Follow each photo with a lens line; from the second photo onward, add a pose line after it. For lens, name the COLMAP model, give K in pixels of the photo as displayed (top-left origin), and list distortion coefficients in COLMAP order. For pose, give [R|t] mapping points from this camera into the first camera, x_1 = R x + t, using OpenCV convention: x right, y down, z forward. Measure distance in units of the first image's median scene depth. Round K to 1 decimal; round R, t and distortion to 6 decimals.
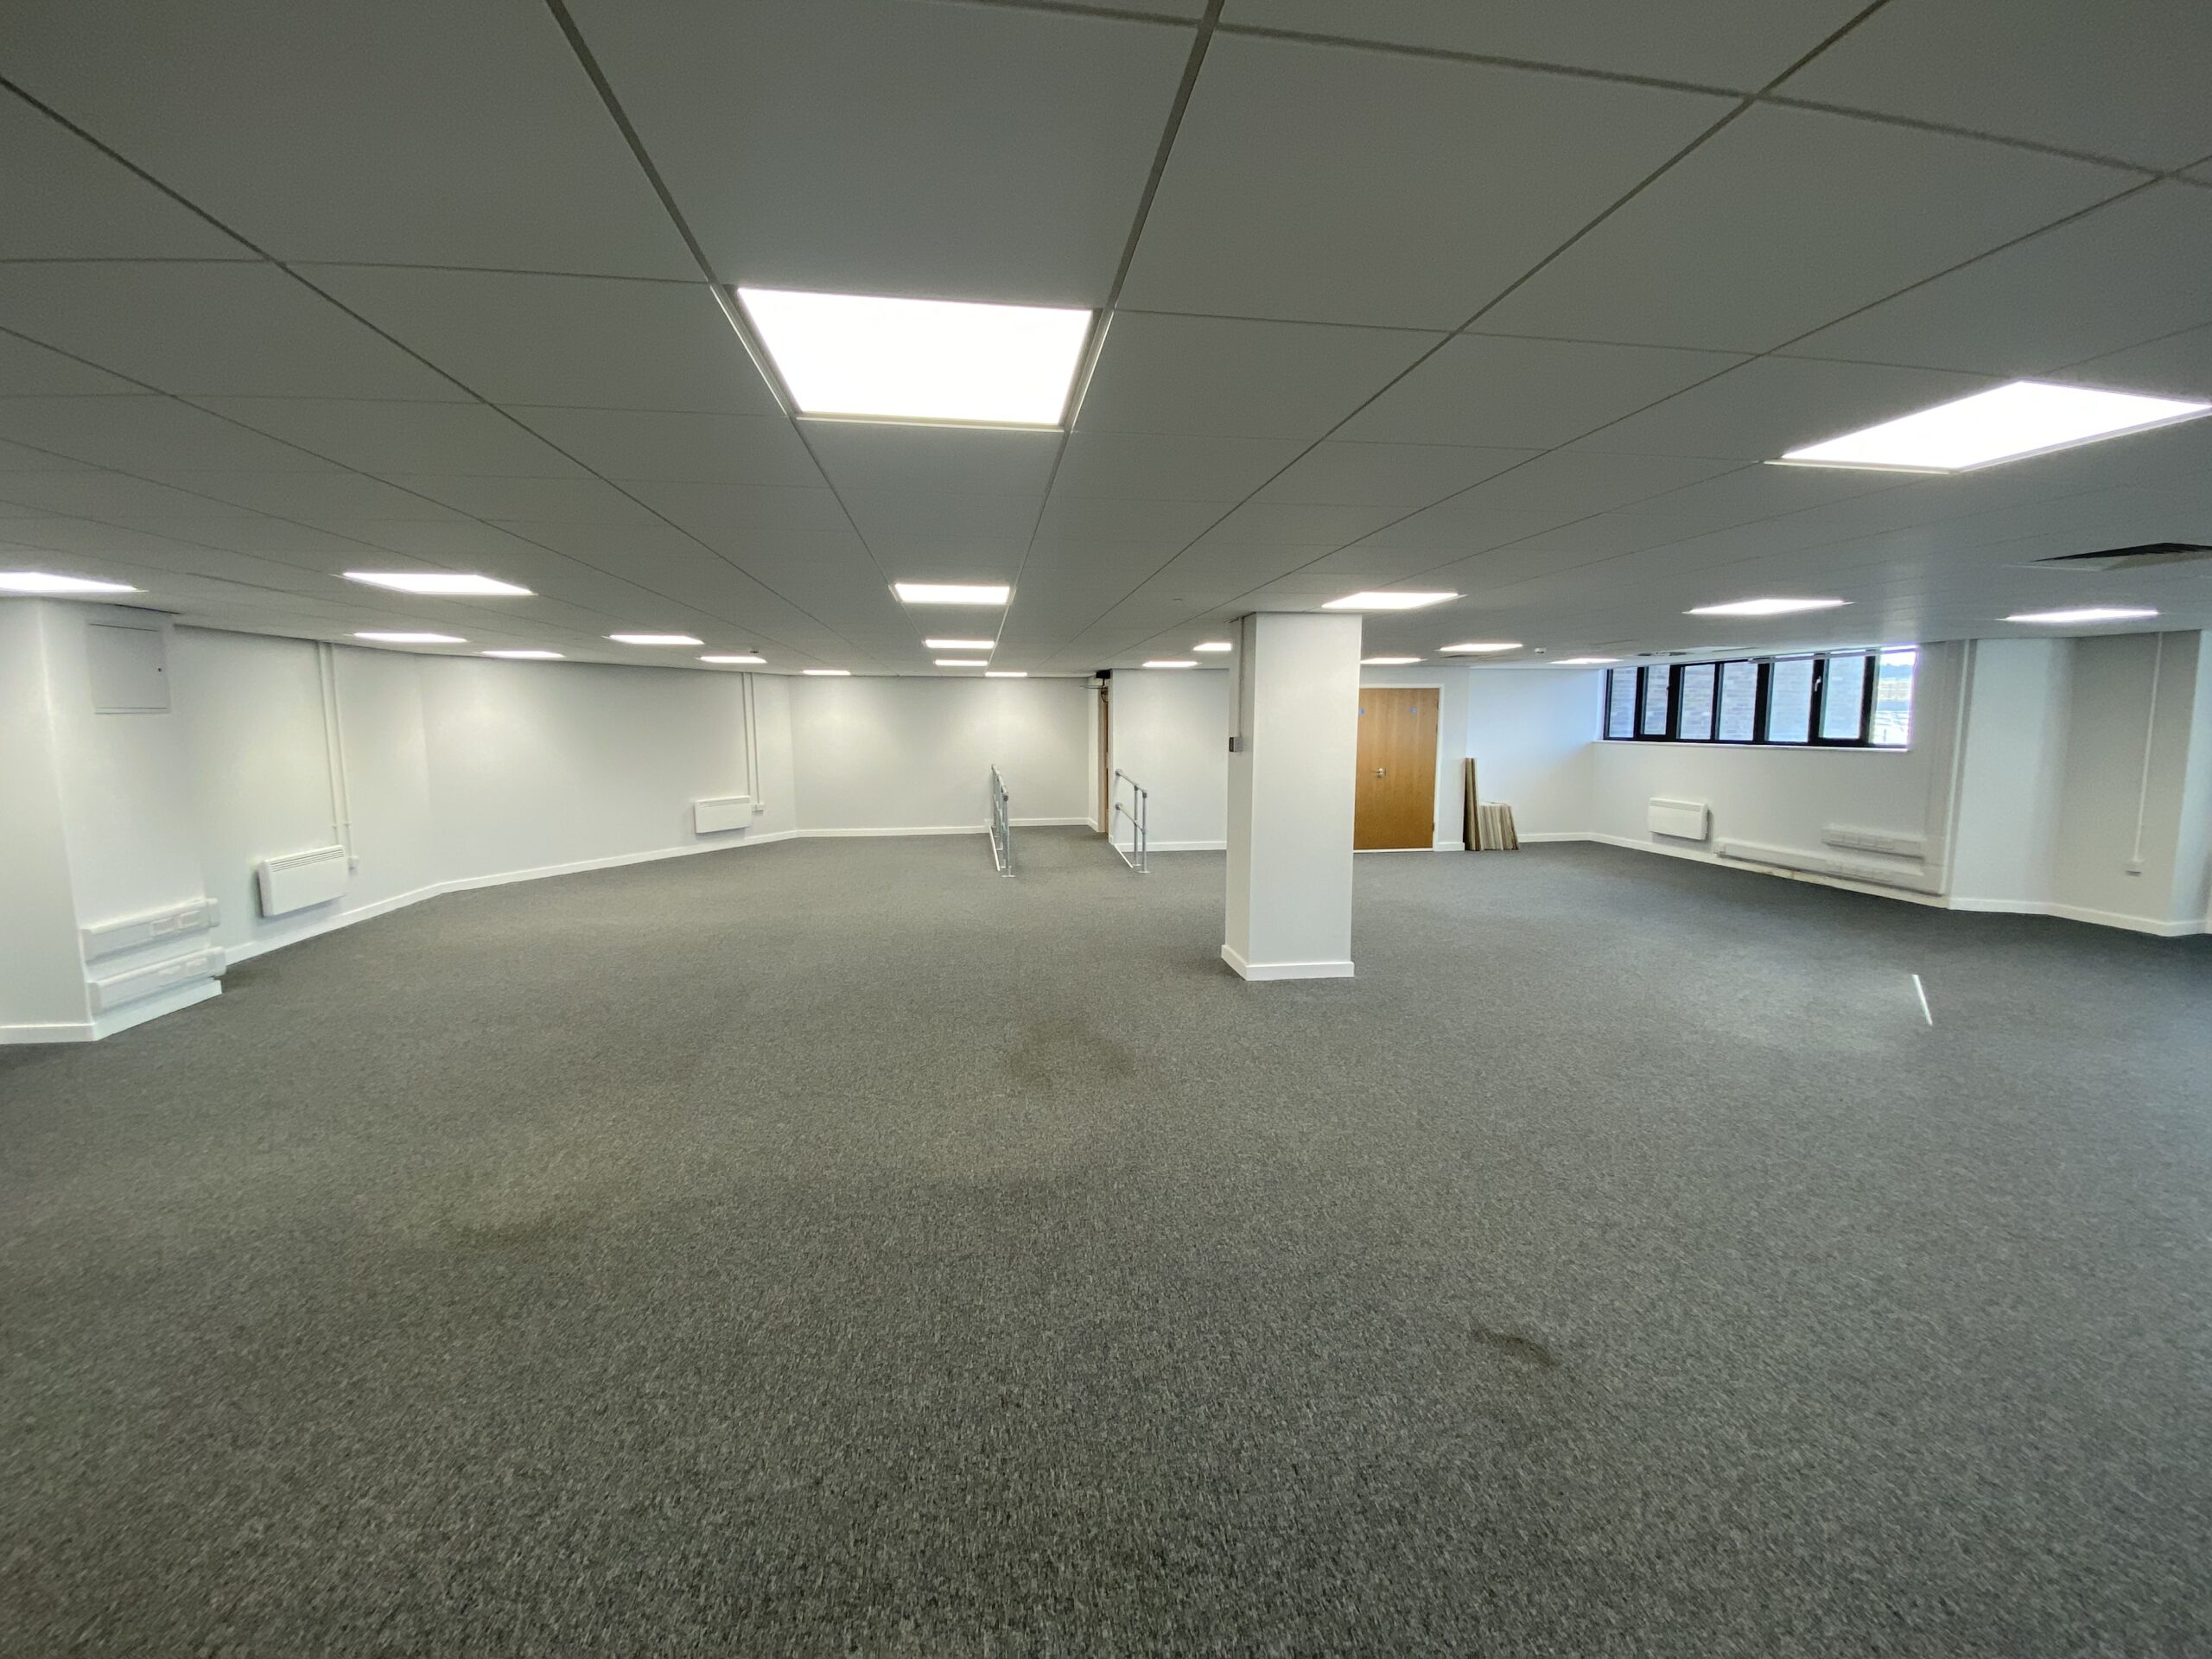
lens RADIAL K [[902.6, 0, 1108.4], [0, 902.6, 818.8], [0, 0, 1]] dist [-0.015101, -0.000271]
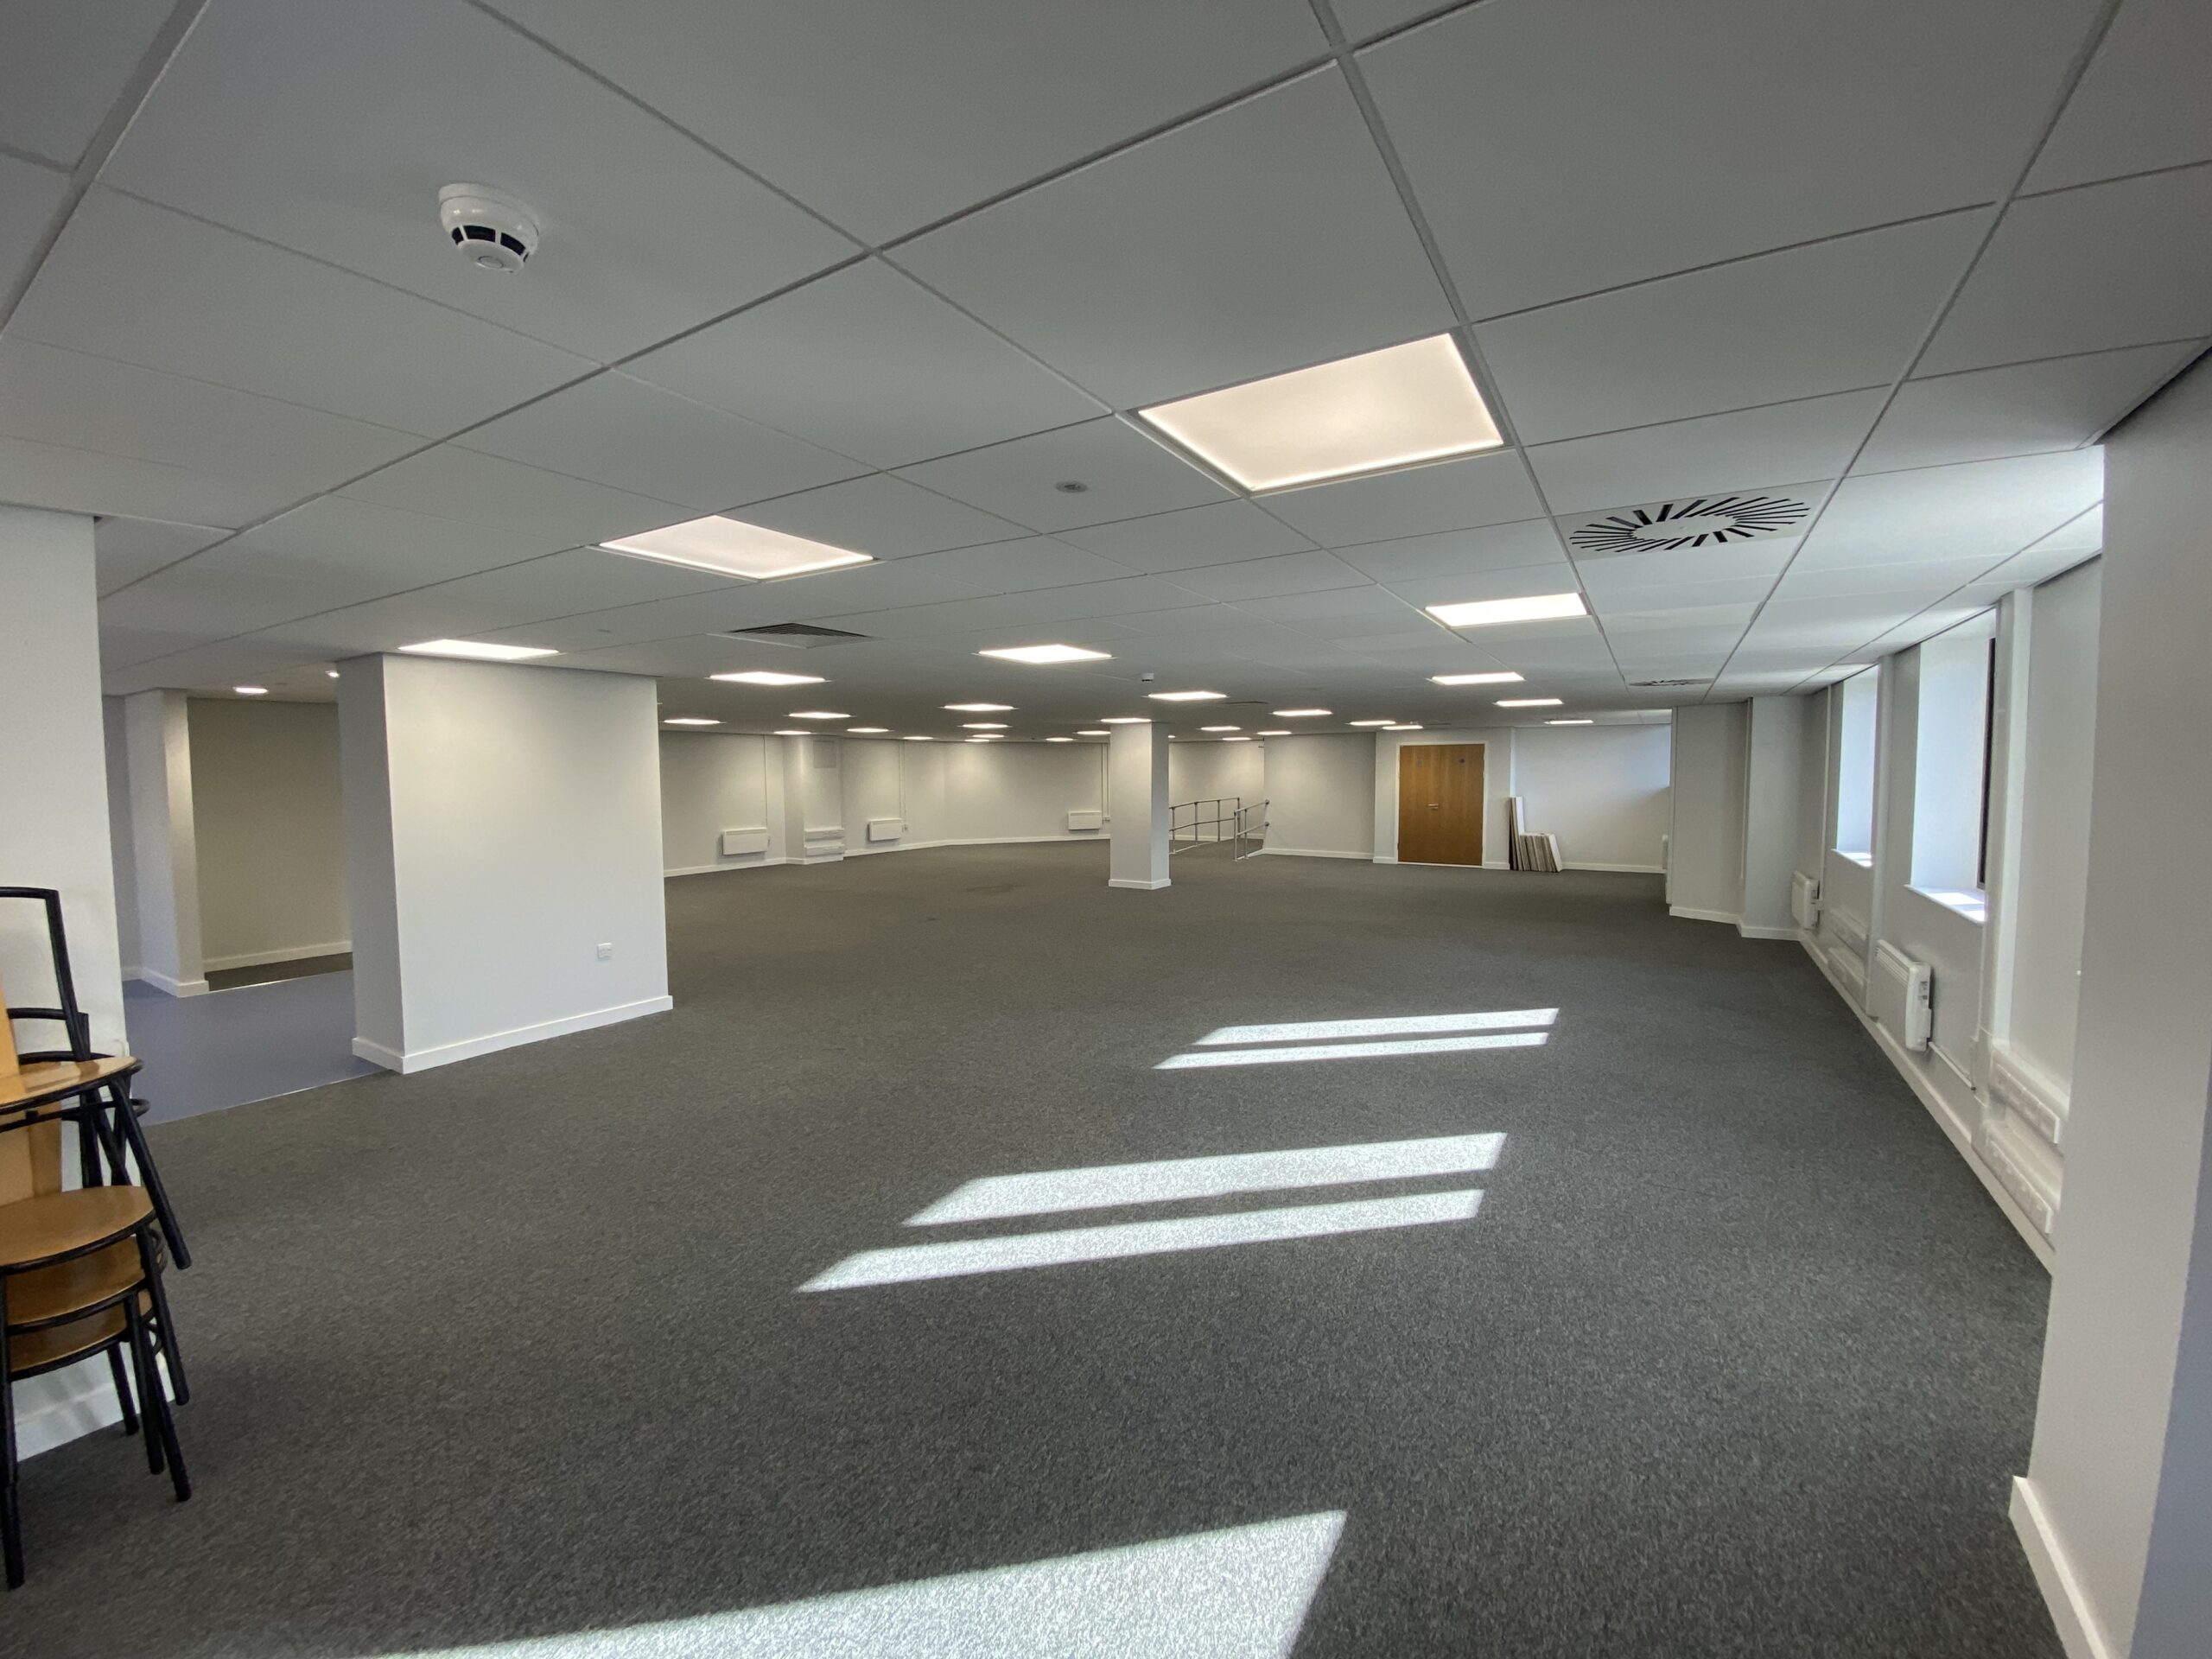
lens RADIAL K [[902.6, 0, 1120.5], [0, 902.6, 823.9], [0, 0, 1]] dist [-0.015101, -0.000271]
pose [[0.753141, 0.036162, -0.656864, 1.048536], [-0.070329, 0.997192, -0.025740, 0.054099], [0.654088, 0.065583, 0.753570, -0.422134]]
